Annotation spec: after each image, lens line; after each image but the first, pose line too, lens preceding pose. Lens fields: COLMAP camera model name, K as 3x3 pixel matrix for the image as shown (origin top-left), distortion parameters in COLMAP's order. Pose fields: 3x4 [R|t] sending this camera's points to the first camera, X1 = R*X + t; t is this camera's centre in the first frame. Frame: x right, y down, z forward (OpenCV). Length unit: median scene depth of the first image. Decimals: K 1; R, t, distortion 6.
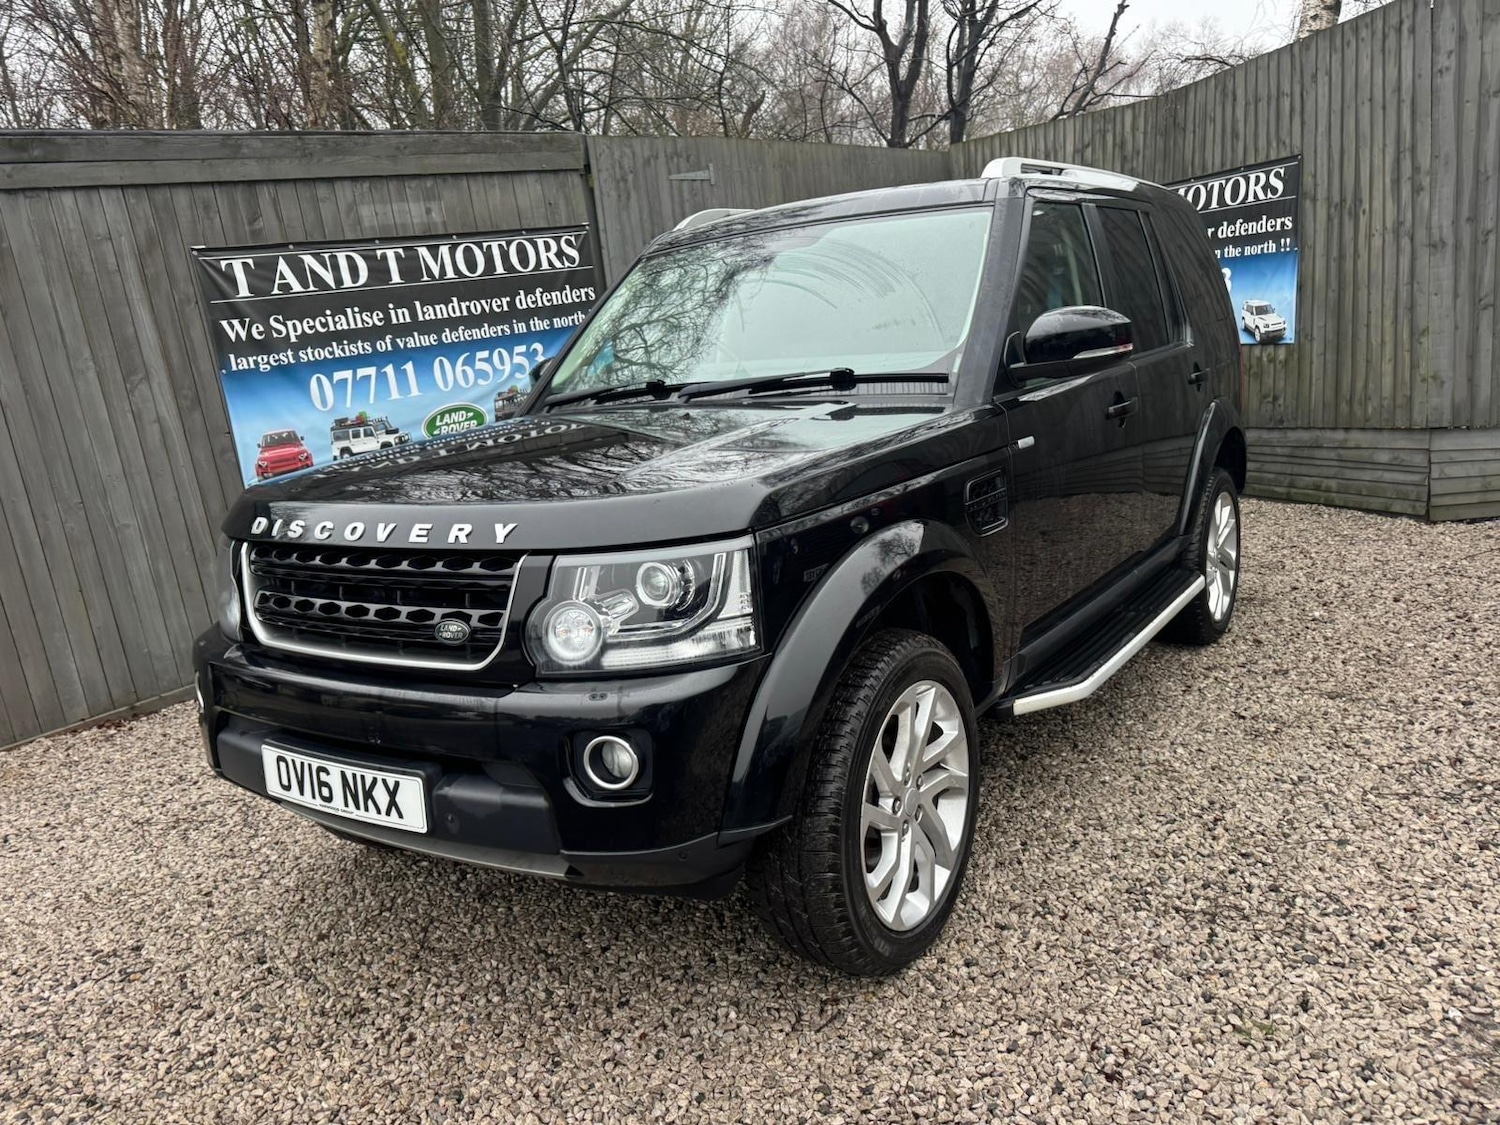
lens RADIAL K [[1157.1, 0, 766.3], [0, 1157.1, 562.5], [0, 0, 1]] dist [0.026907, -0.034455]
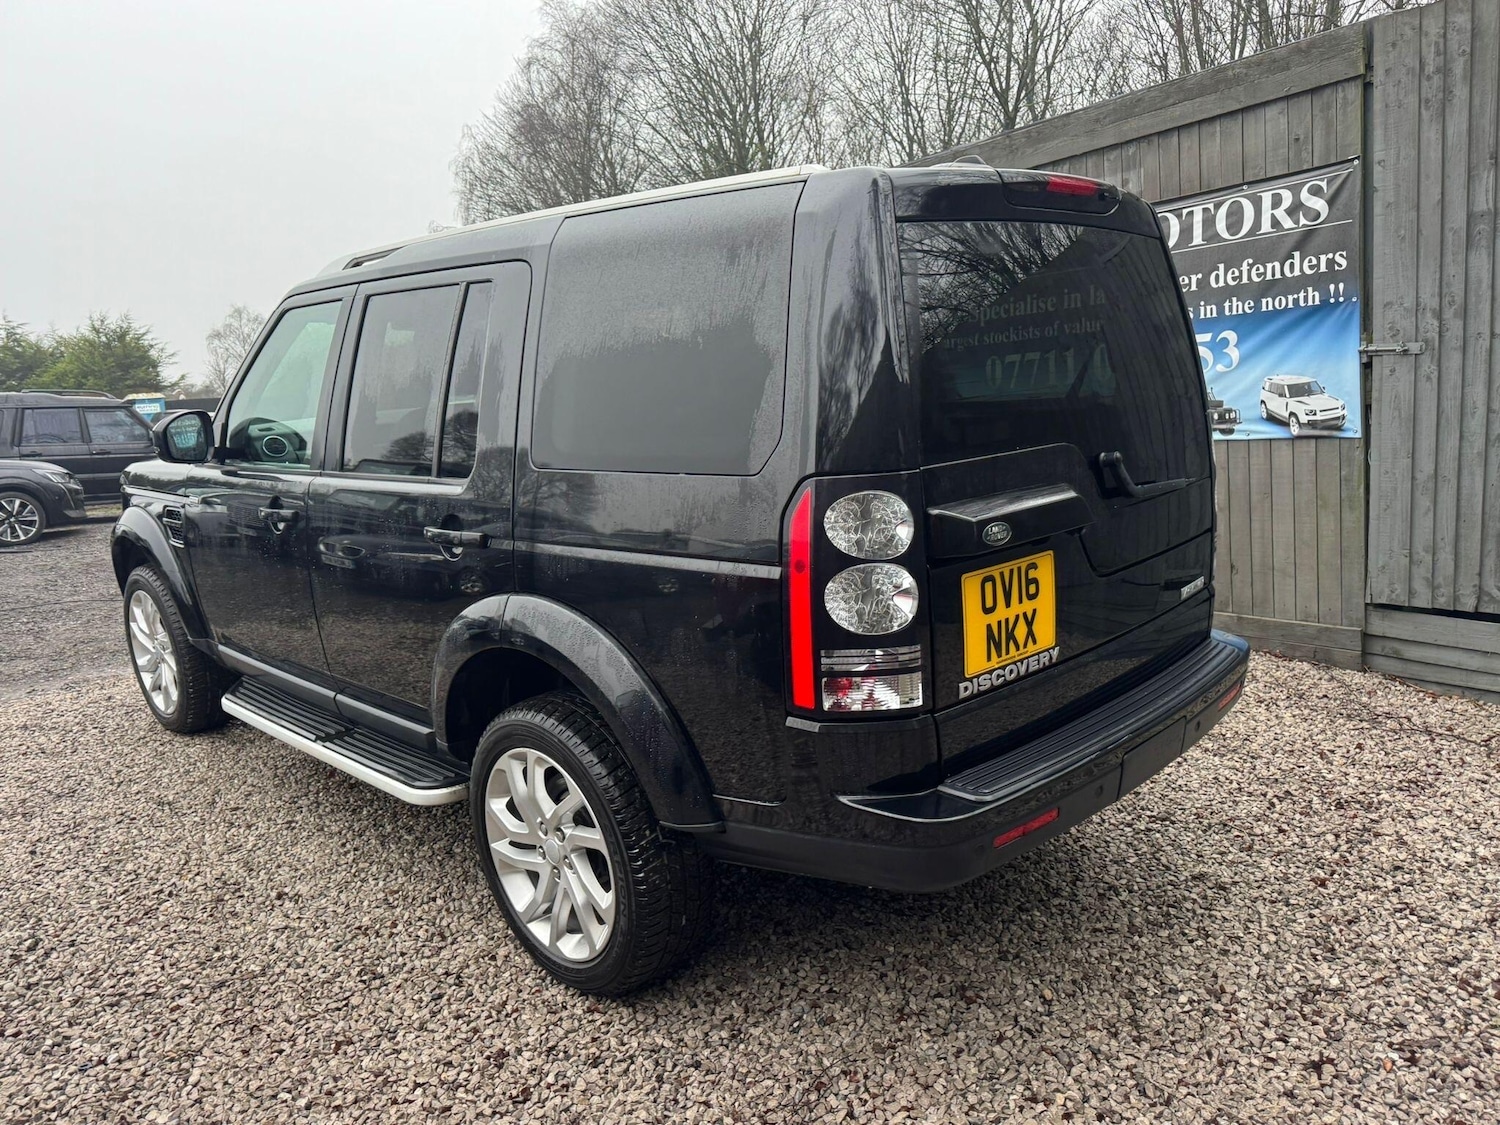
lens RADIAL K [[1089.8, 0, 748.1], [0, 1089.8, 570.3], [0, 0, 1]] dist [0.027738, -0.031850]
pose [[-0.182941, 0.264890, -0.946766, 0.703311], [-0.148531, 0.944517, 0.292961, -0.239069], [0.971839, 0.194219, -0.133446, 0.948415]]
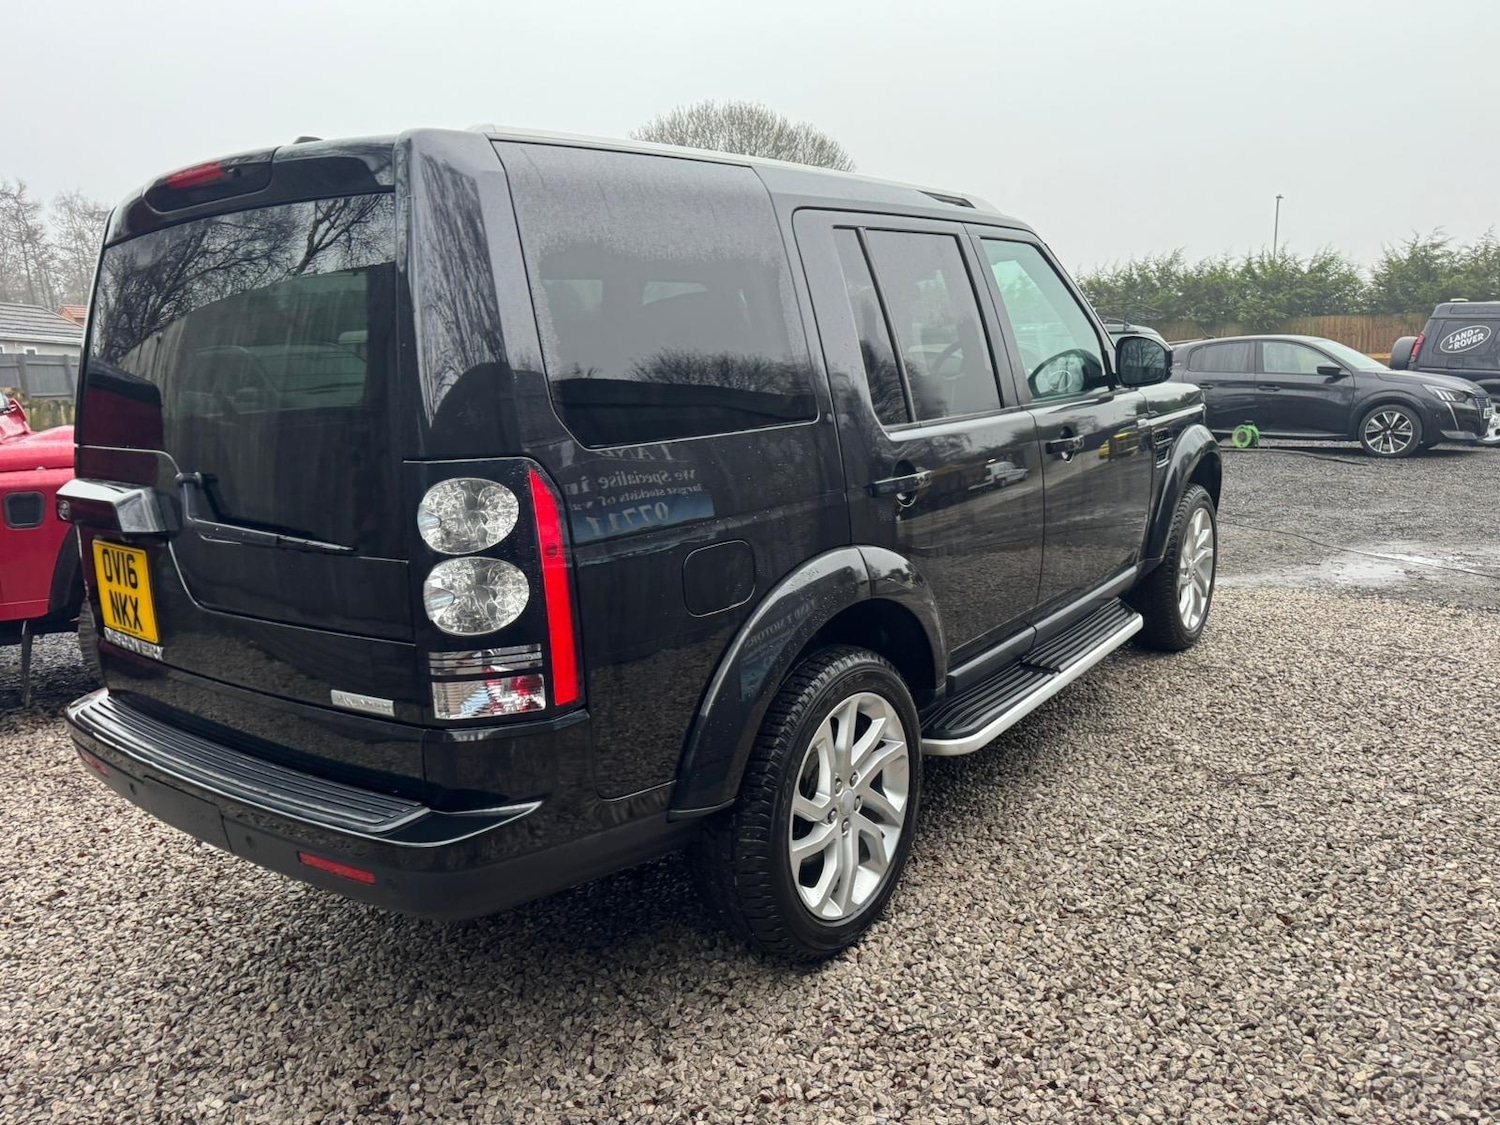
lens RADIAL K [[1089.8, 0, 746.1], [0, 1089.8, 578.2], [0, 0, 1]] dist [0.027738, -0.031850]
pose [[-0.991868, 0.094812, 0.084903, 0.054701], [0.121573, 0.903194, 0.411657, -0.278351], [-0.037654, 0.418631, -0.907376, 1.365472]]
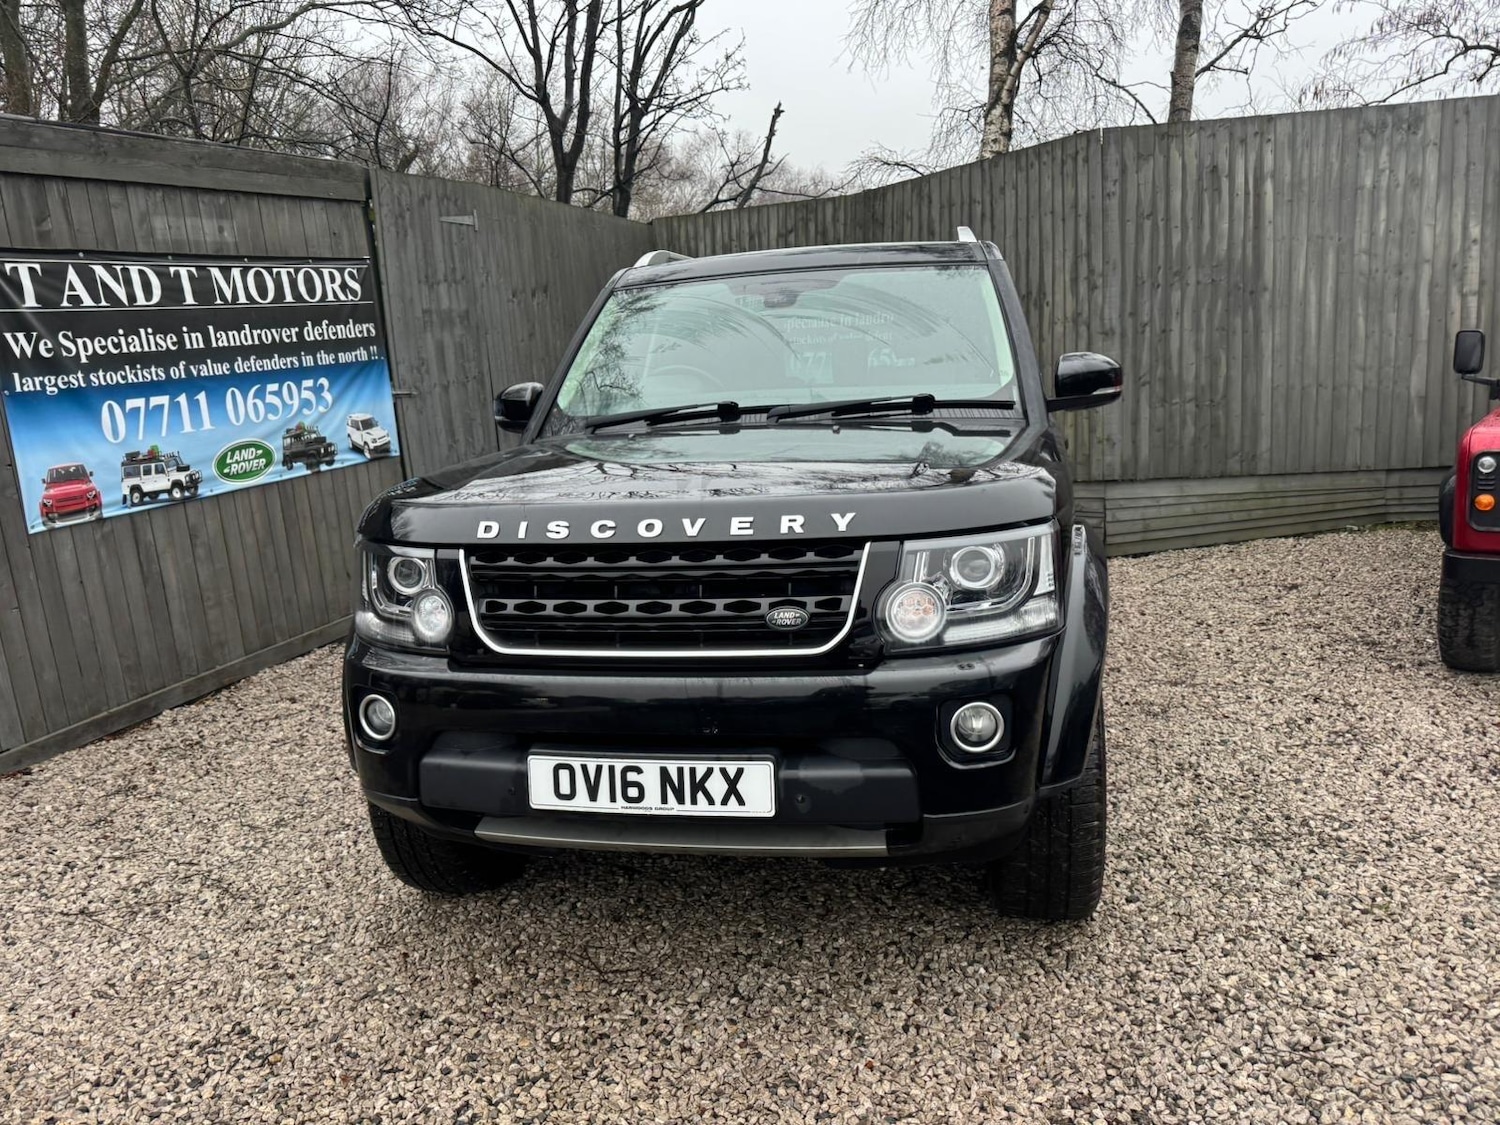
lens RADIAL K [[1157.1, 0, 763.9], [0, 1157.1, 547.5], [0, 0, 1]] dist [0.026907, -0.034455]
pose [[0.925122, -0.012227, 0.379474, -0.263540], [0.040006, 0.997057, -0.065404, 0.024302], [-0.377557, 0.075687, 0.922888, 0.018398]]
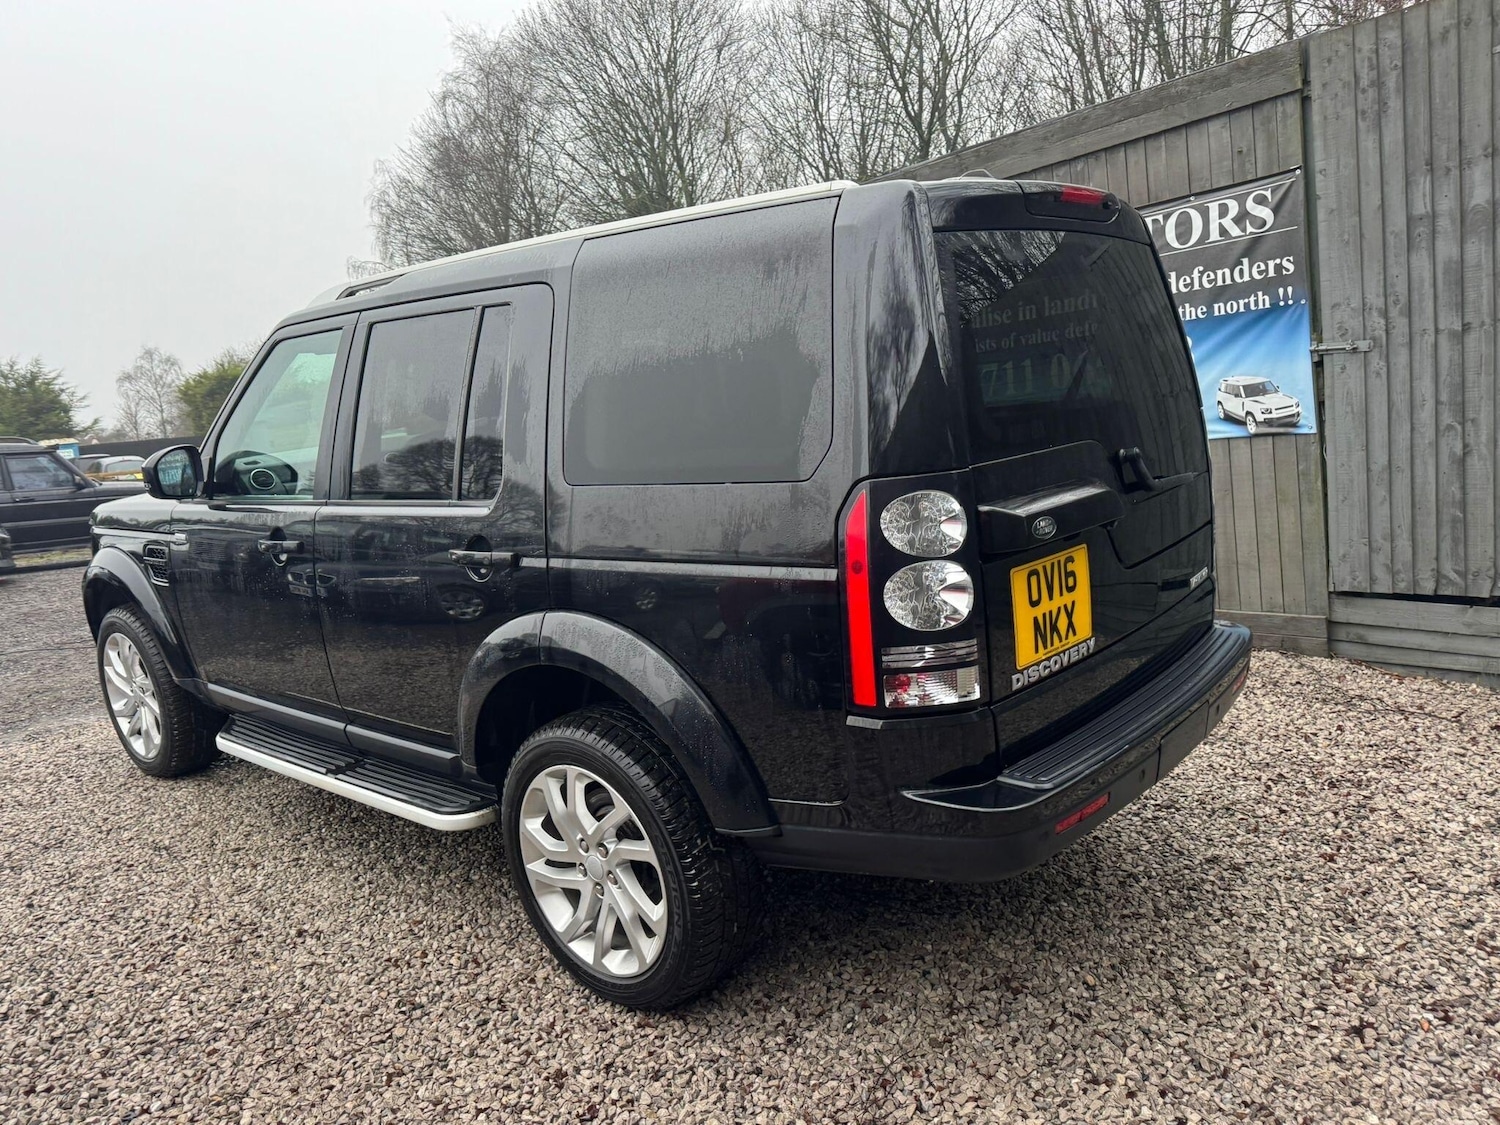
lens RADIAL K [[1089.8, 0, 737.3], [0, 1089.8, 563.3], [0, 0, 1]] dist [0.027738, -0.031850]
pose [[-0.119374, 0.244899, -0.962172, 0.718411], [-0.122836, 0.958013, 0.259080, -0.229655], [0.985221, 0.149117, -0.084279, 0.908490]]
